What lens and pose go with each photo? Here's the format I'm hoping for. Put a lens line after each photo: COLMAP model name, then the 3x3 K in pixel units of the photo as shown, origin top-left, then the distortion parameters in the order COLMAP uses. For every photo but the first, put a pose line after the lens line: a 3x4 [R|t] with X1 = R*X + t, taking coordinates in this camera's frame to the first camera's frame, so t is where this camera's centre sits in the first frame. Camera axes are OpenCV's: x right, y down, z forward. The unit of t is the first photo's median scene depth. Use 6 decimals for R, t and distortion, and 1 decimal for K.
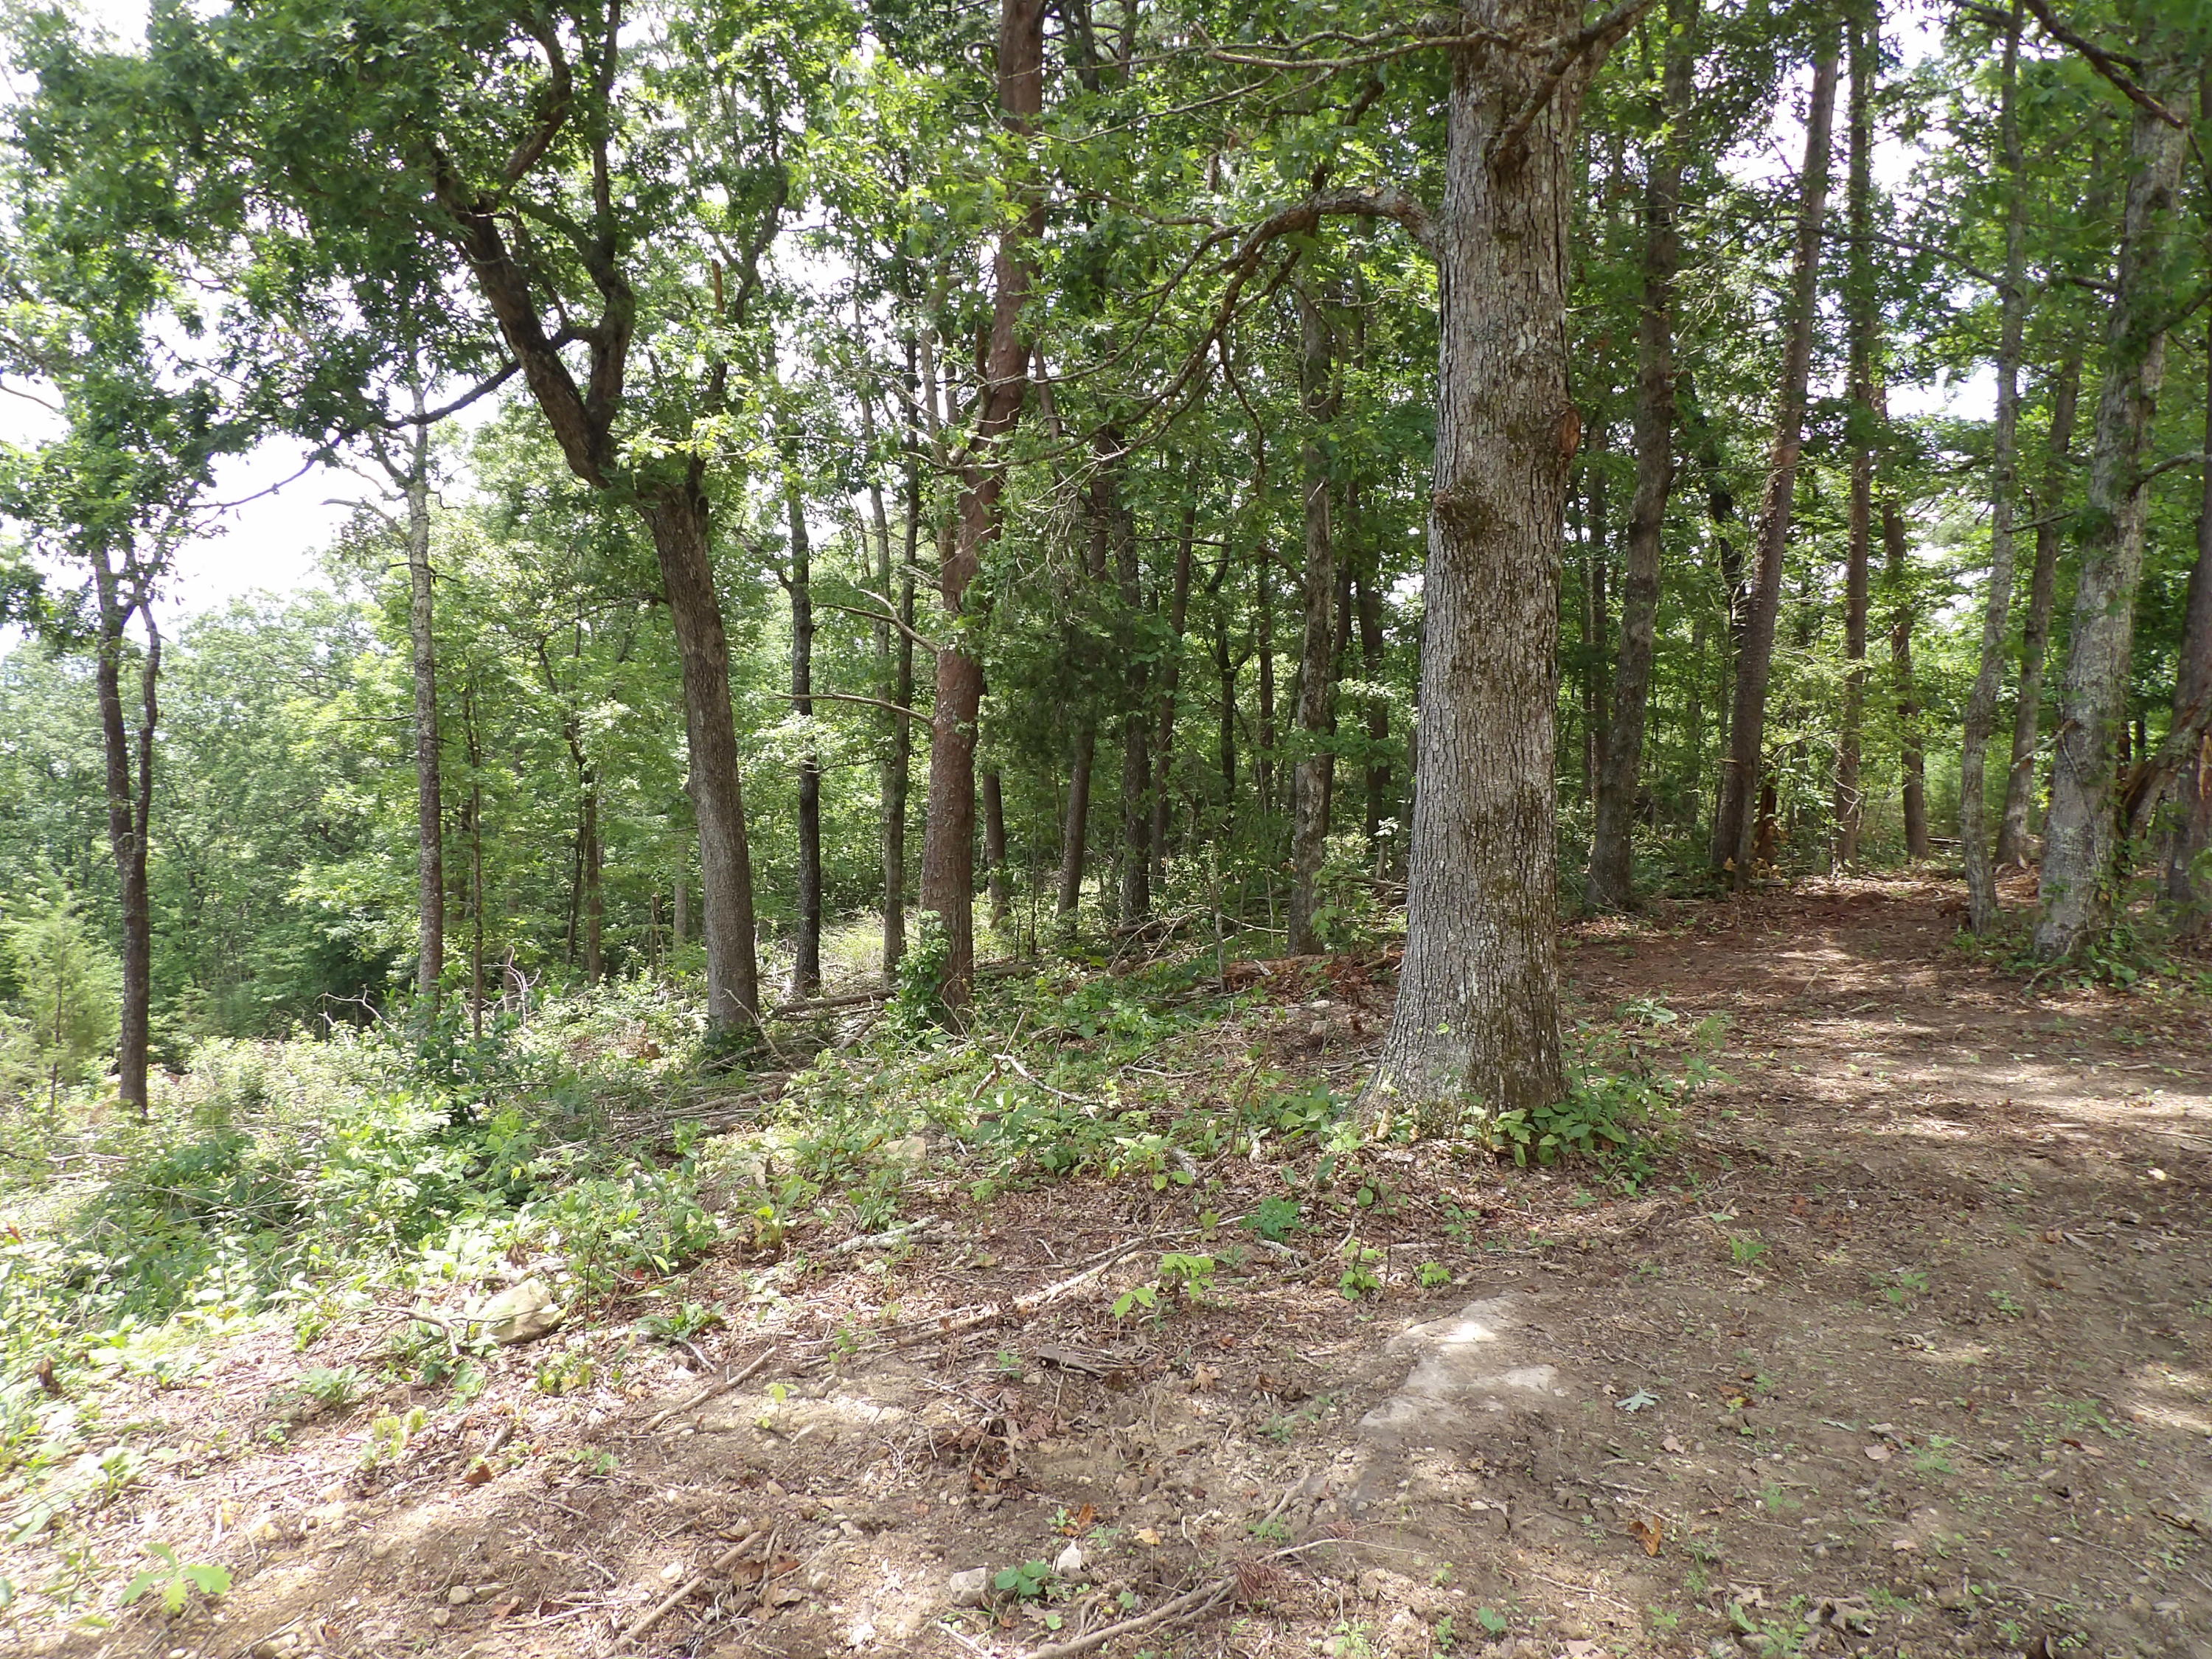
lens RADIAL K [[1544.0, 0, 1106.0], [0, 1544.0, 829.5], [0, 0, 1]] dist [-0.037276, 0.055721]
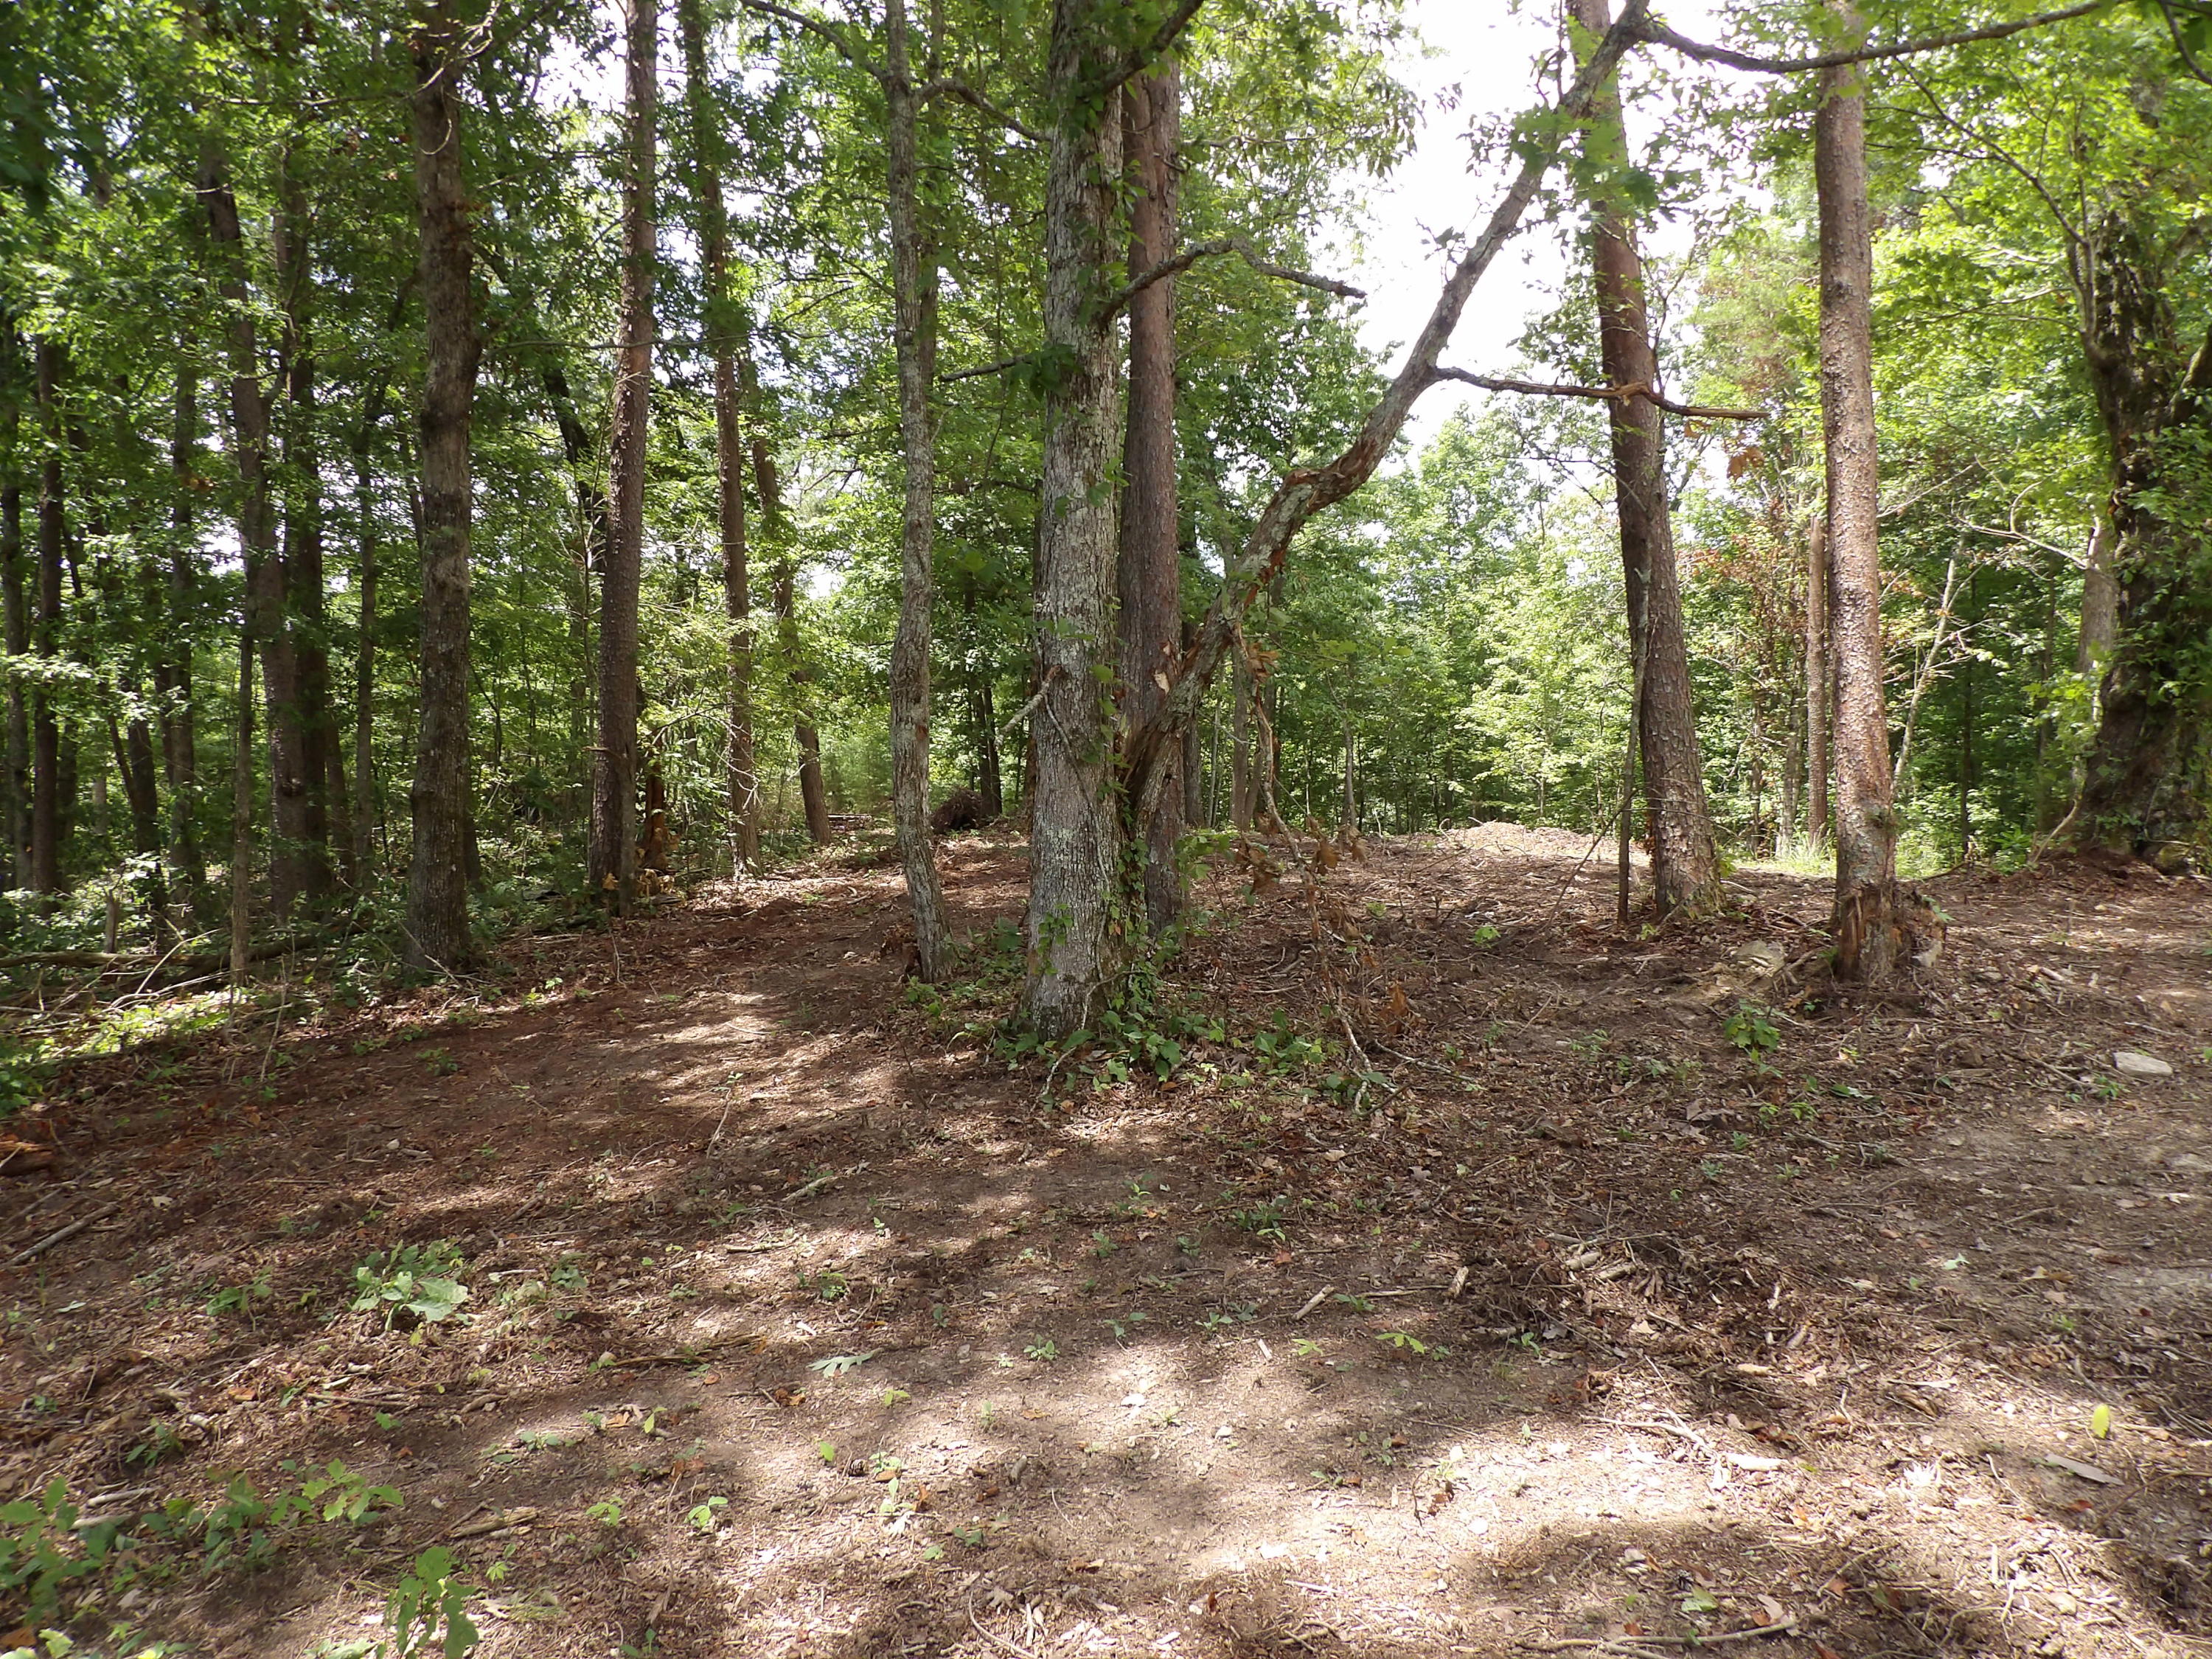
lens RADIAL K [[1544.0, 0, 1106.0], [0, 1544.0, 829.5], [0, 0, 1]] dist [-0.037276, 0.055721]
pose [[0.773898, -0.080733, 0.628143, 0.107849], [0.075607, 0.996526, 0.034928, -0.010932], [-0.628781, 0.020461, 0.777314, 0.226845]]
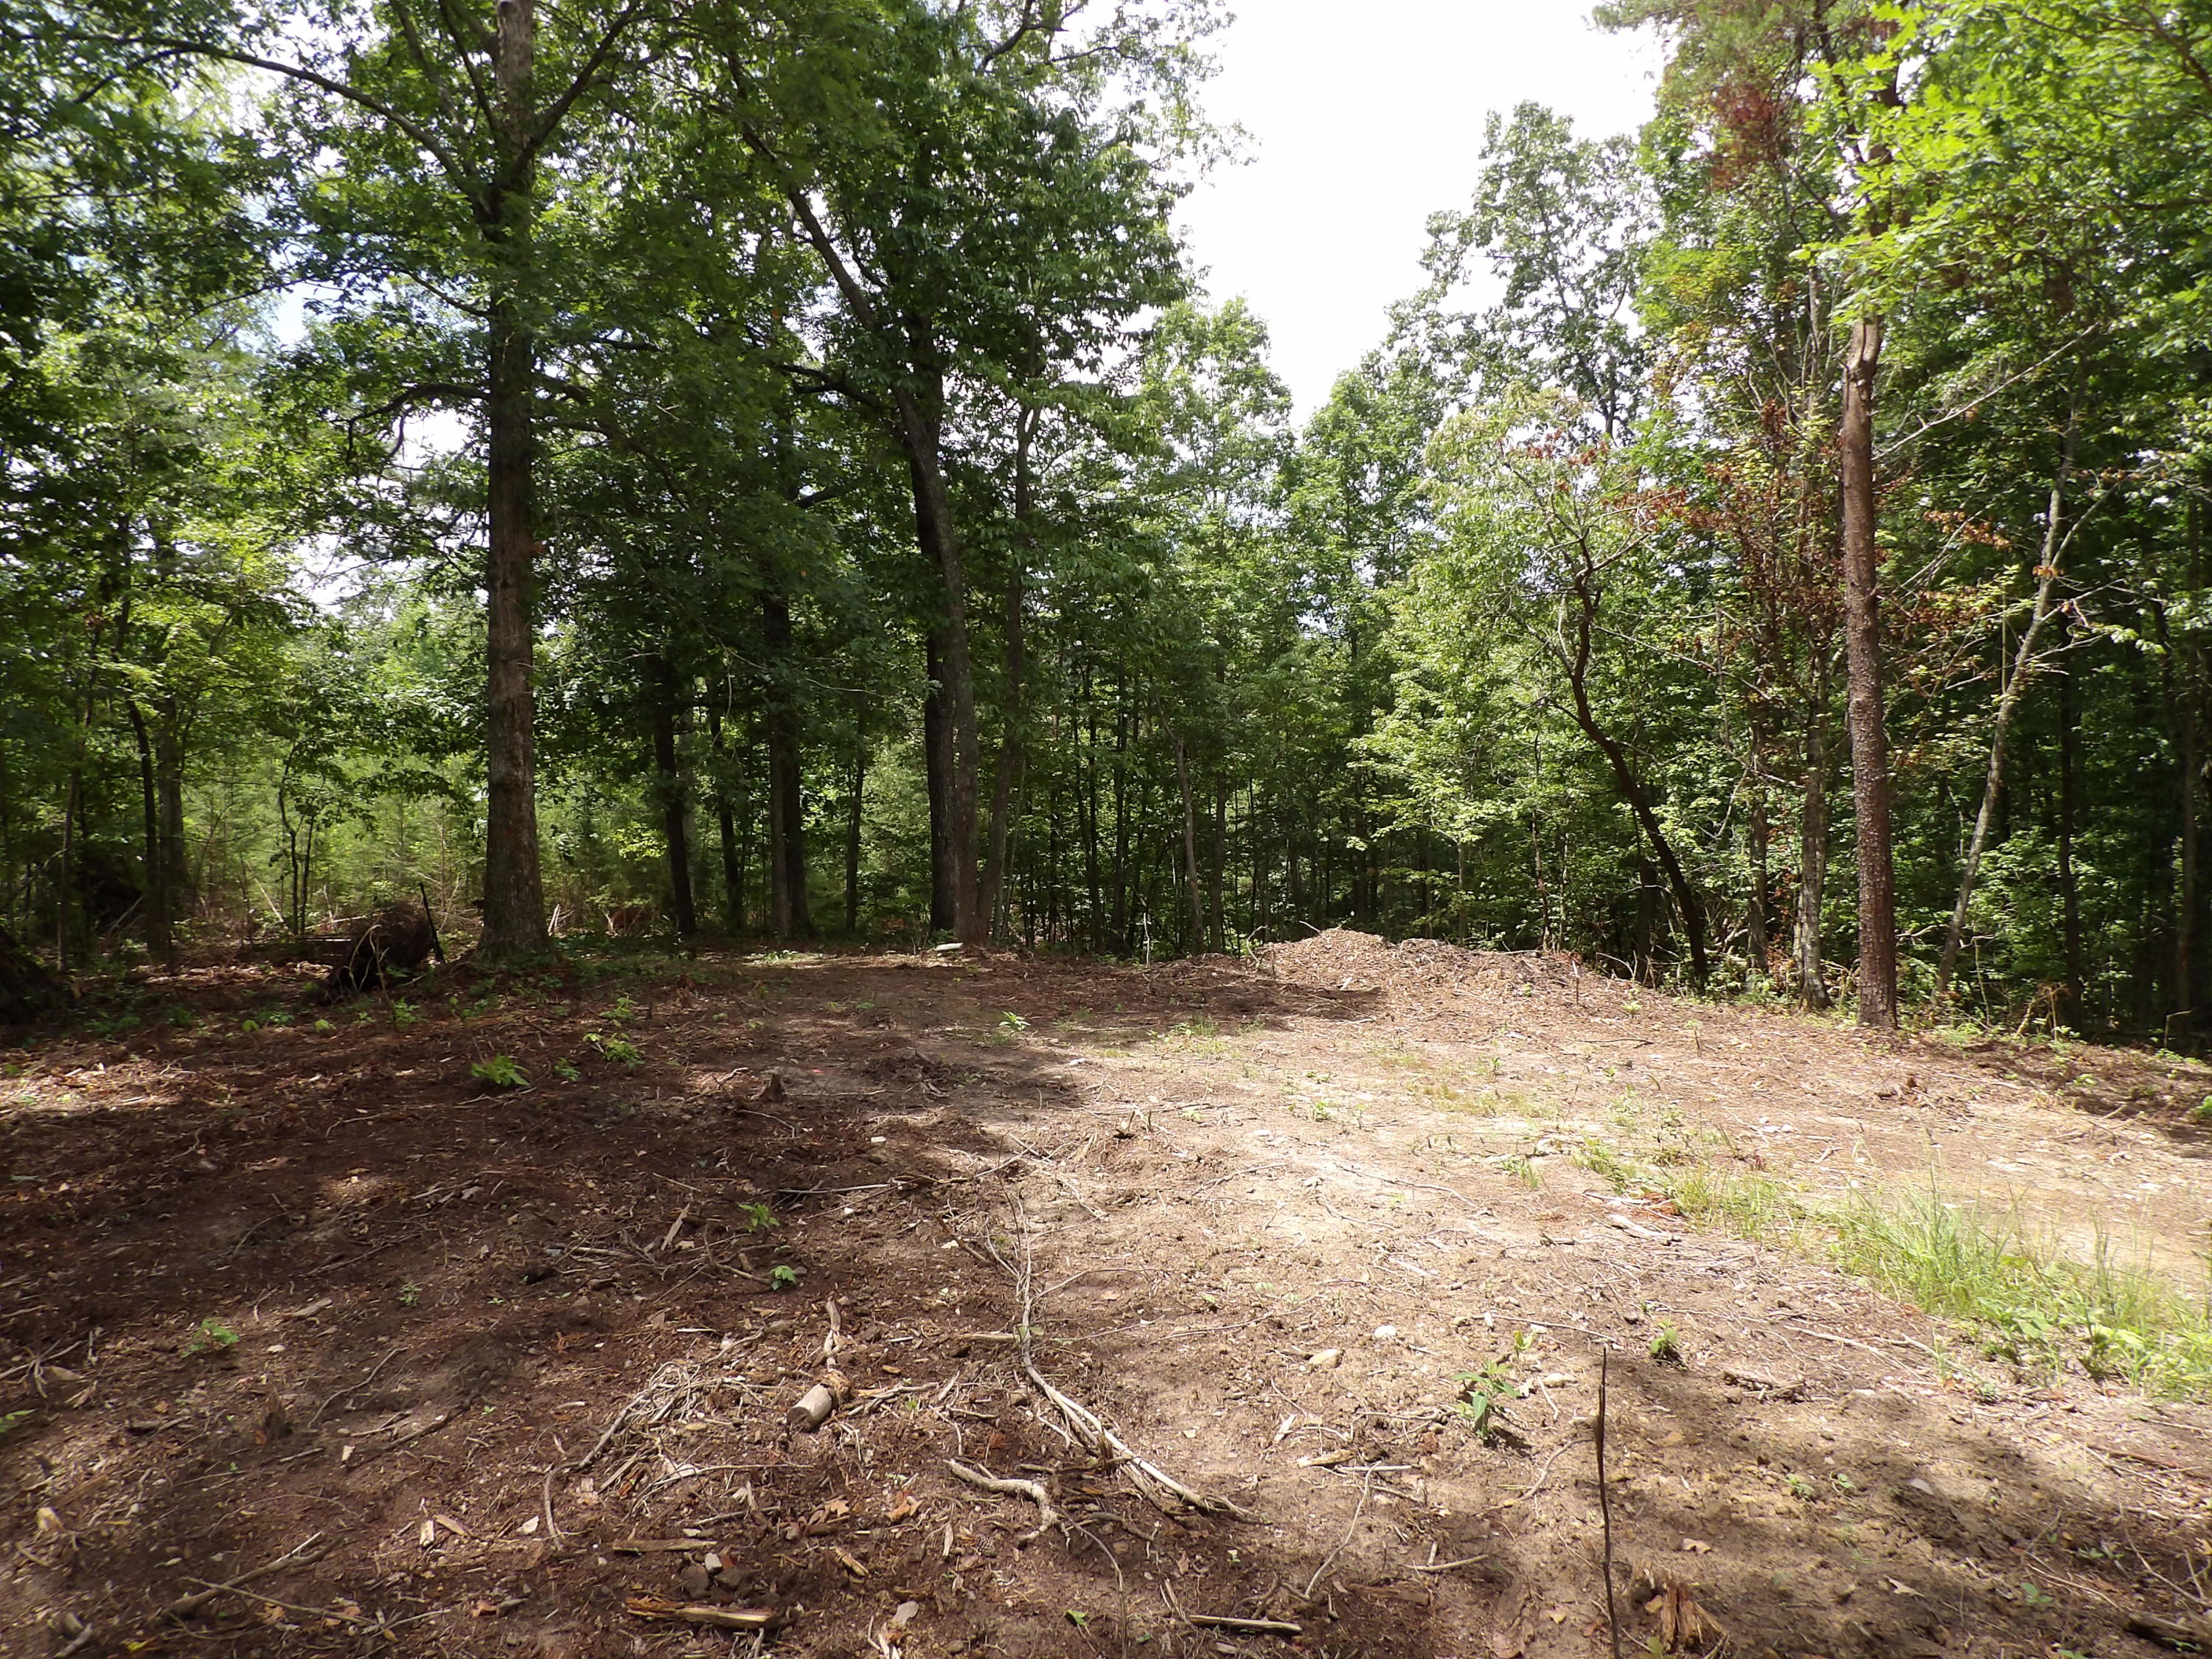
lens RADIAL K [[1544.0, 0, 1106.0], [0, 1544.0, 829.5], [0, 0, 1]] dist [-0.037276, 0.055721]
pose [[0.772199, -0.089909, 0.628988, 0.196526], [0.105476, 0.994341, 0.012641, -0.012859], [-0.626565, 0.056582, 0.777313, 0.273800]]
